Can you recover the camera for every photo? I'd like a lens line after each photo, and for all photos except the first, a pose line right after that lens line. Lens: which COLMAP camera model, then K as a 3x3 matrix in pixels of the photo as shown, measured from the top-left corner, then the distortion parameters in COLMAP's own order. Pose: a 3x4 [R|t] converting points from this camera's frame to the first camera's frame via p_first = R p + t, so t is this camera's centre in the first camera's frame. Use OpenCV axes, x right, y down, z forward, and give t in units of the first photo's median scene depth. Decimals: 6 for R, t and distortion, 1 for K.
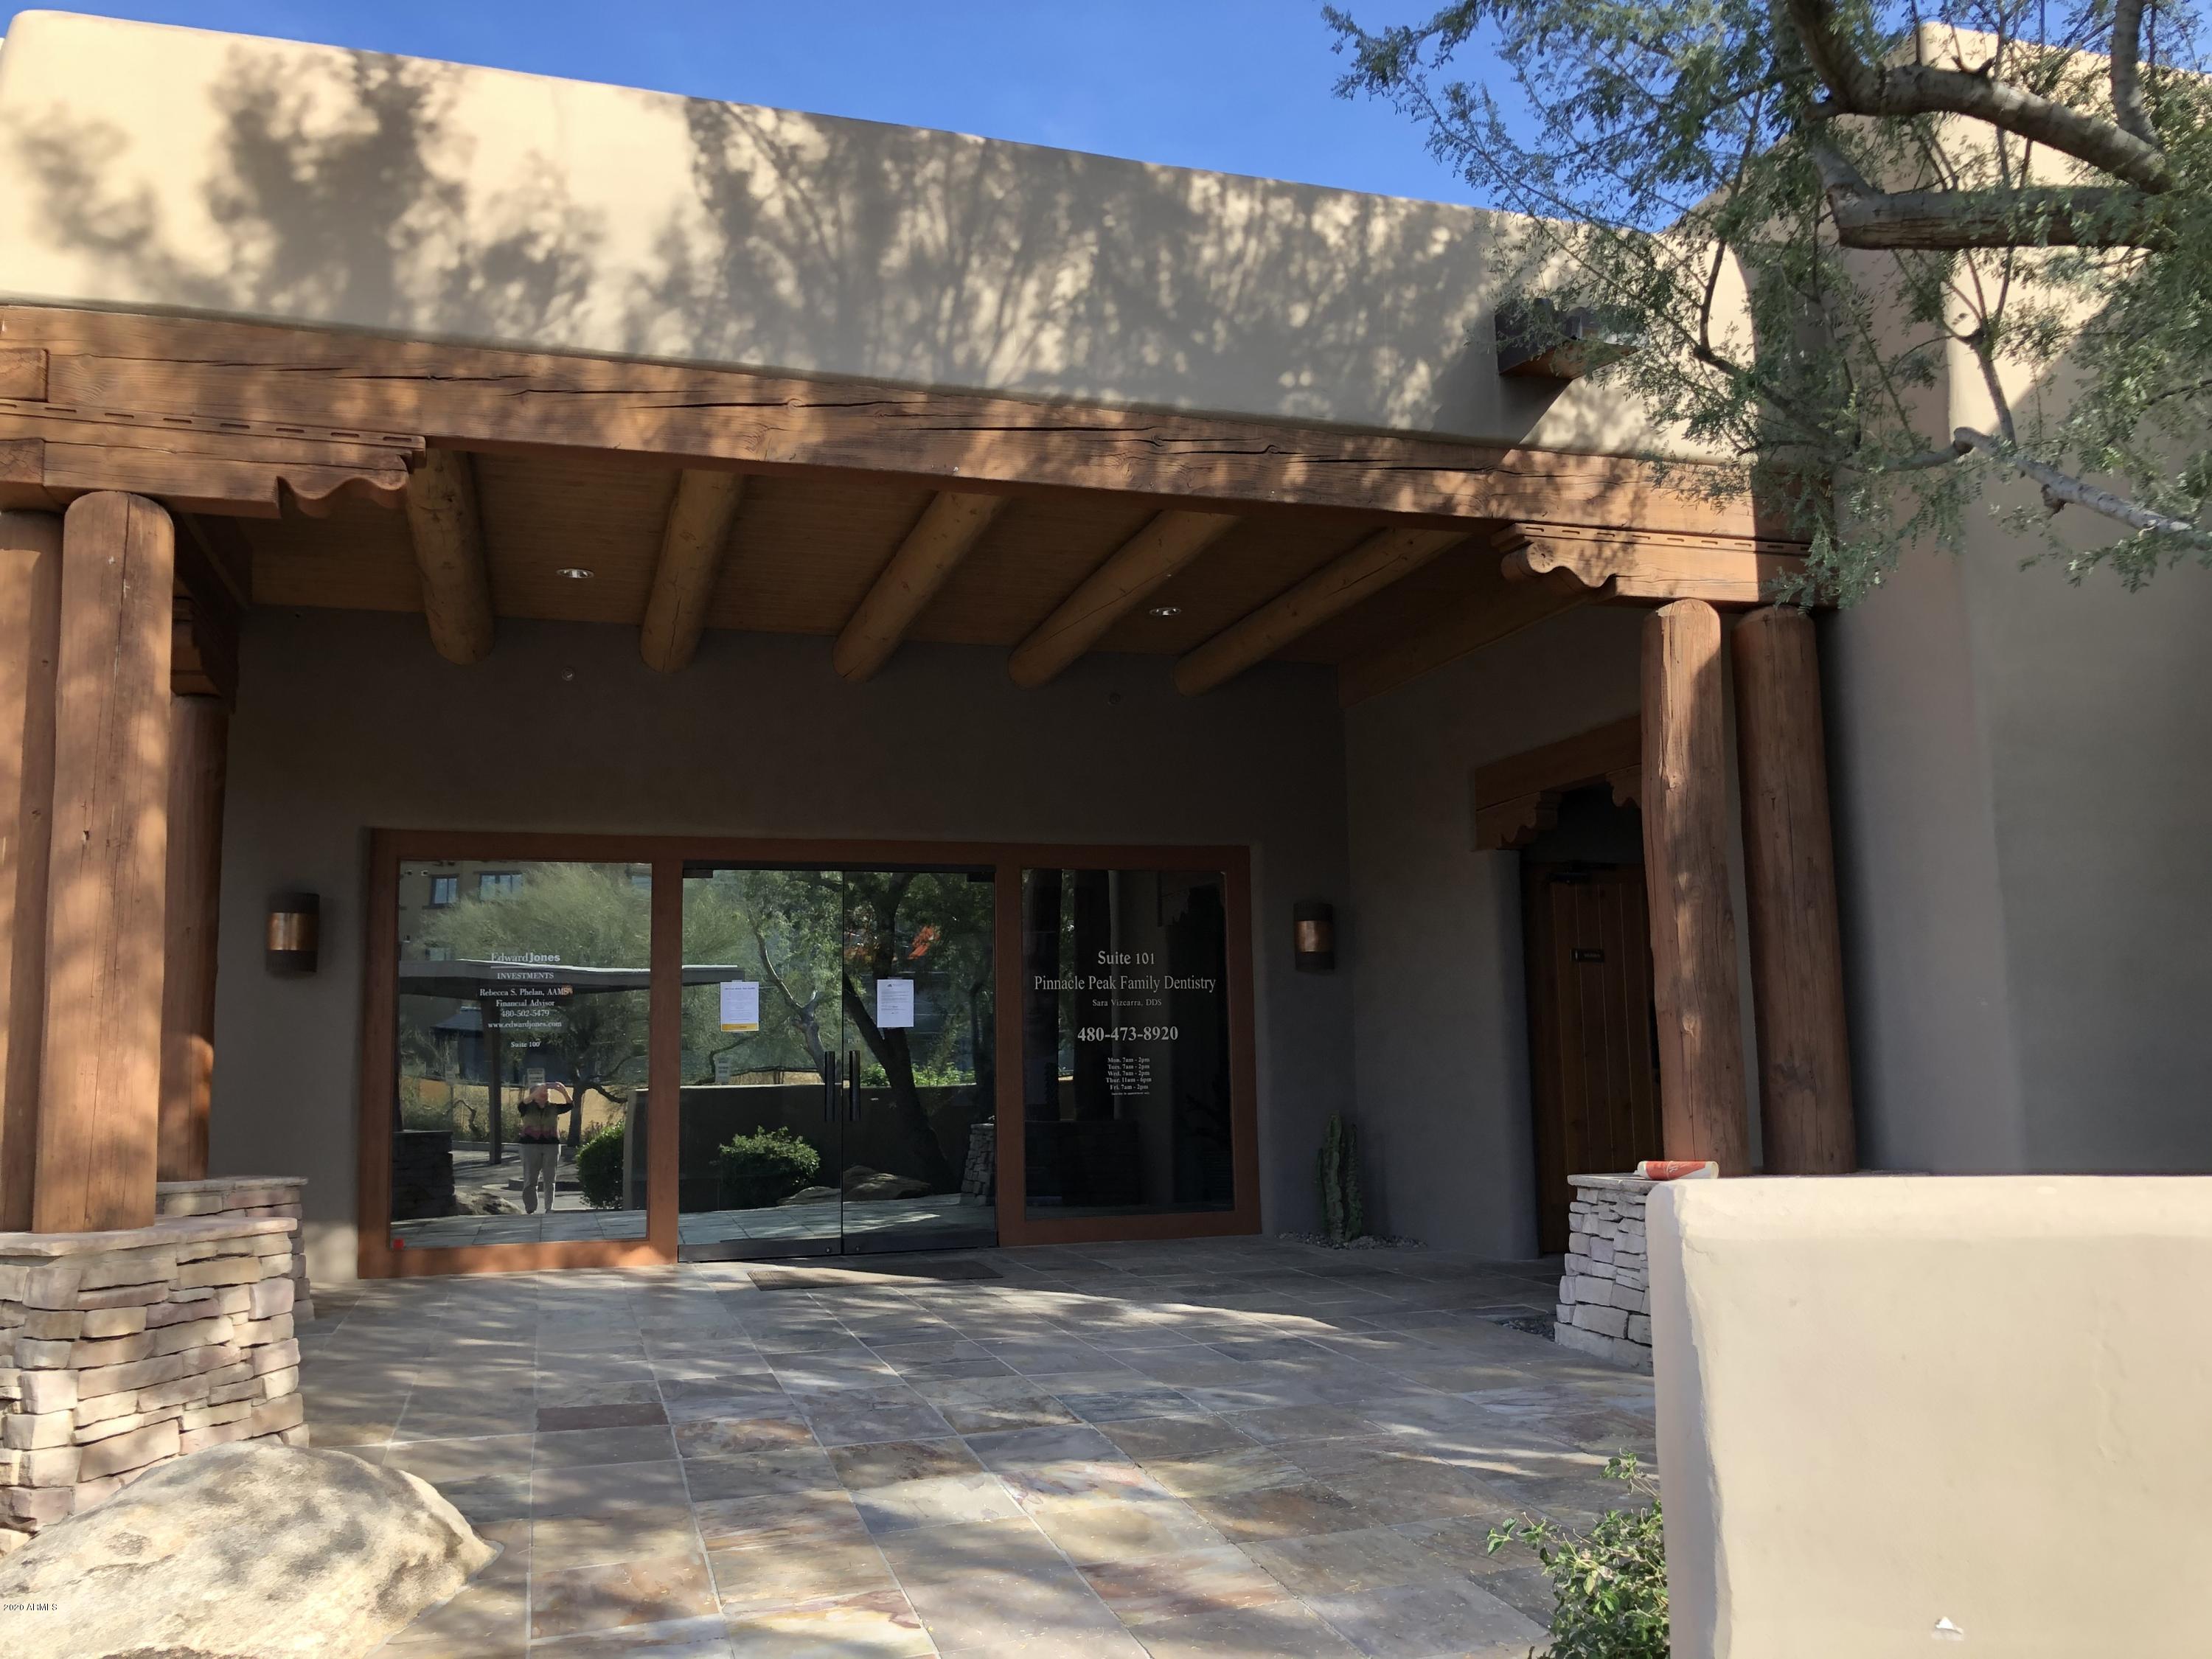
lens RADIAL K [[1809.1, 0, 1106.0], [0, 1809.1, 829.5], [0, 0, 1]] dist [0.000711, -0.000729]
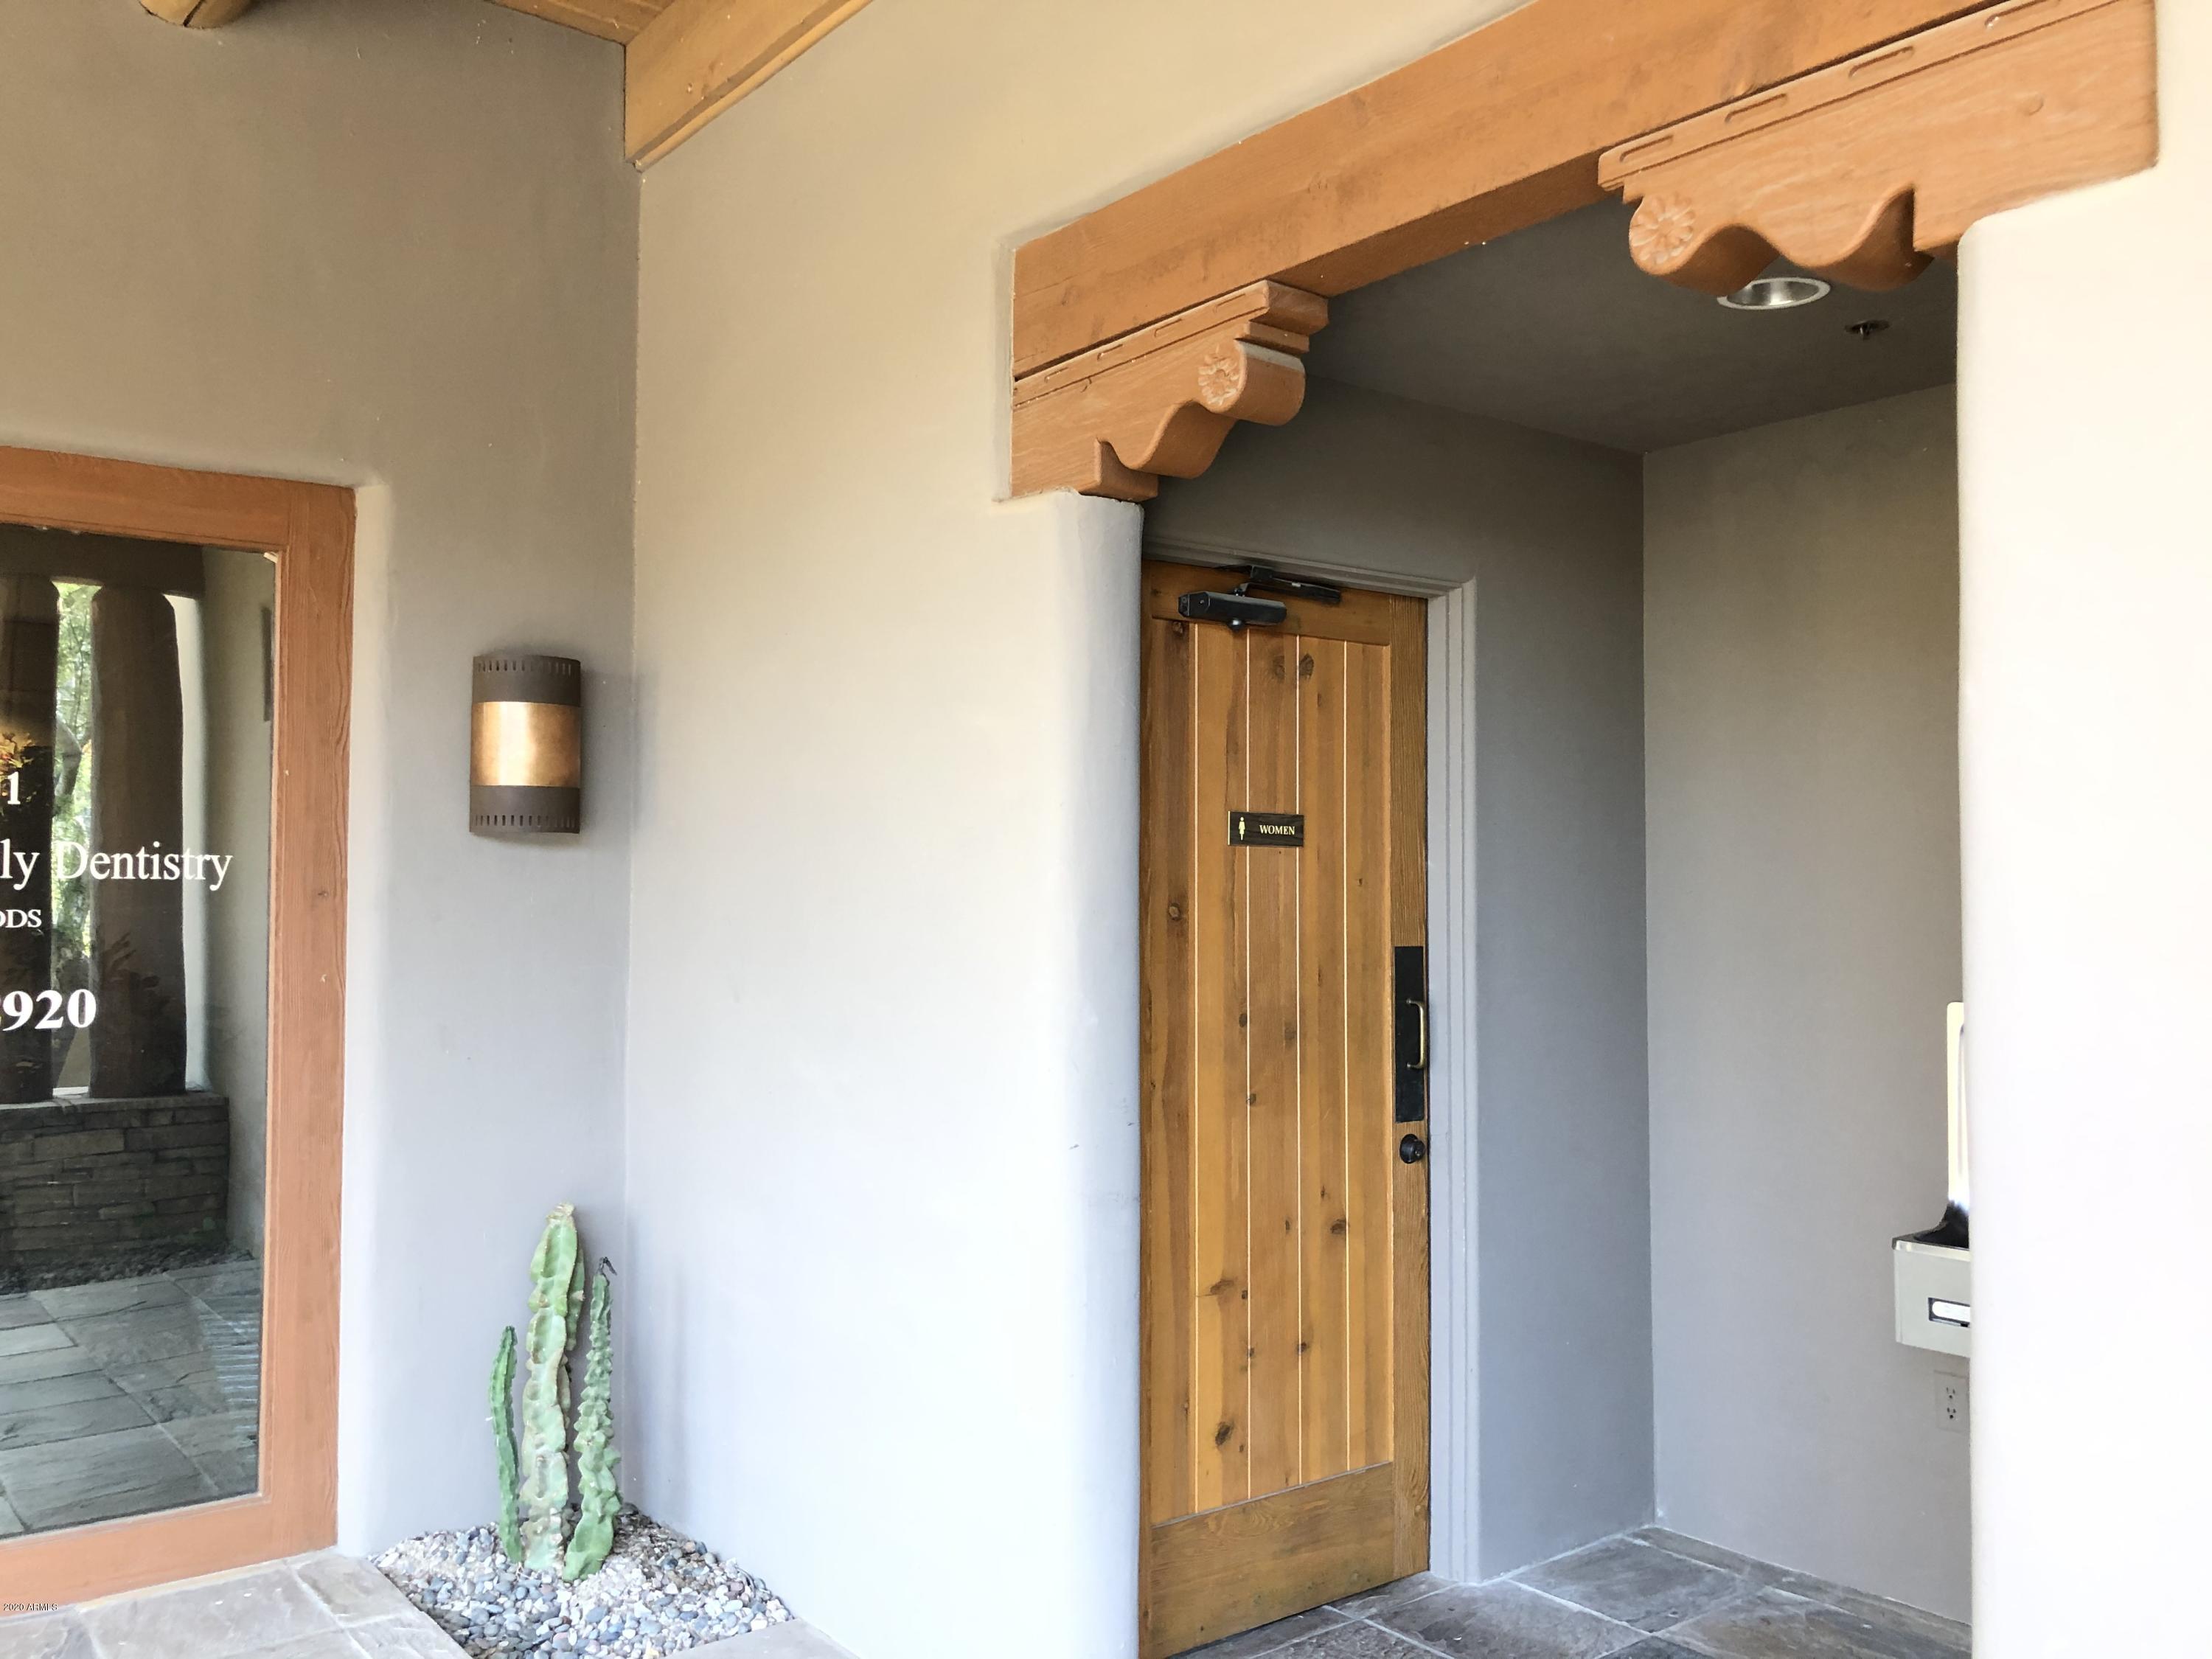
lens RADIAL K [[1809.1, 0, 1106.0], [0, 1809.1, 829.5], [0, 0, 1]] dist [0.000711, -0.000729]
pose [[0.933571, 0.038497, 0.356319, 0.099562], [-0.068569, 0.995034, 0.072149, 0.043823], [-0.351772, -0.091789, 0.931575, 0.642219]]
